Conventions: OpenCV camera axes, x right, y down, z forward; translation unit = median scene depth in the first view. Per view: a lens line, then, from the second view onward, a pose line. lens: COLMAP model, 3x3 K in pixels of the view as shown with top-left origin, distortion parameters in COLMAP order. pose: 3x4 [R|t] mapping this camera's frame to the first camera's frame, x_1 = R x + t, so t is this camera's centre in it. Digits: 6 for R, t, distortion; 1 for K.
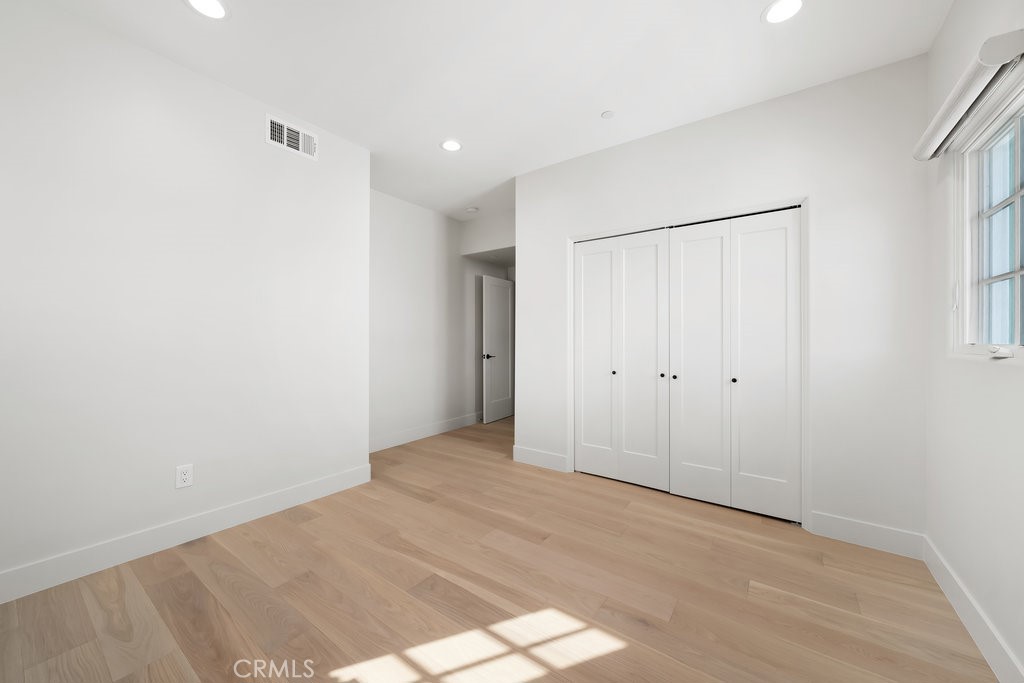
lens RADIAL K [[383.9, 0, 511.0], [0, 383.9, 339.5], [0, 0, 1]] dist [-0.003265, -0.000218]
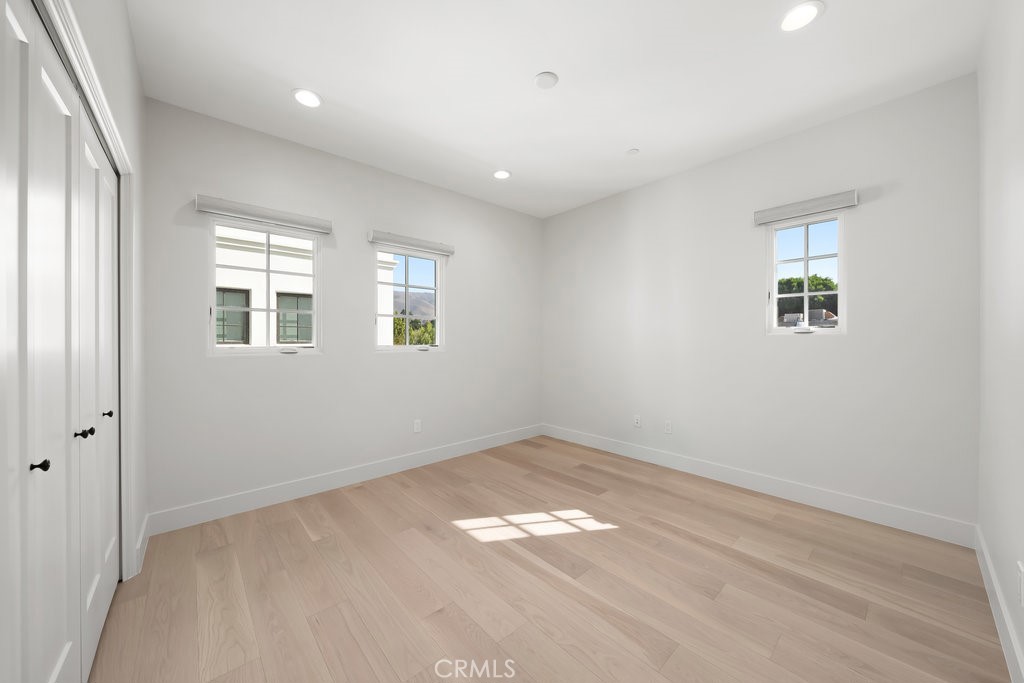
lens RADIAL K [[354.8, 0, 512.9], [0, 354.8, 341.3], [0, 0, 1]] dist [-0.002438, -0.000121]
pose [[-0.975827, -0.002090, 0.218534, -0.274416], [-0.001396, 0.999993, 0.003328, -0.018764], [-0.218540, 0.002943, -0.975824, 2.191707]]
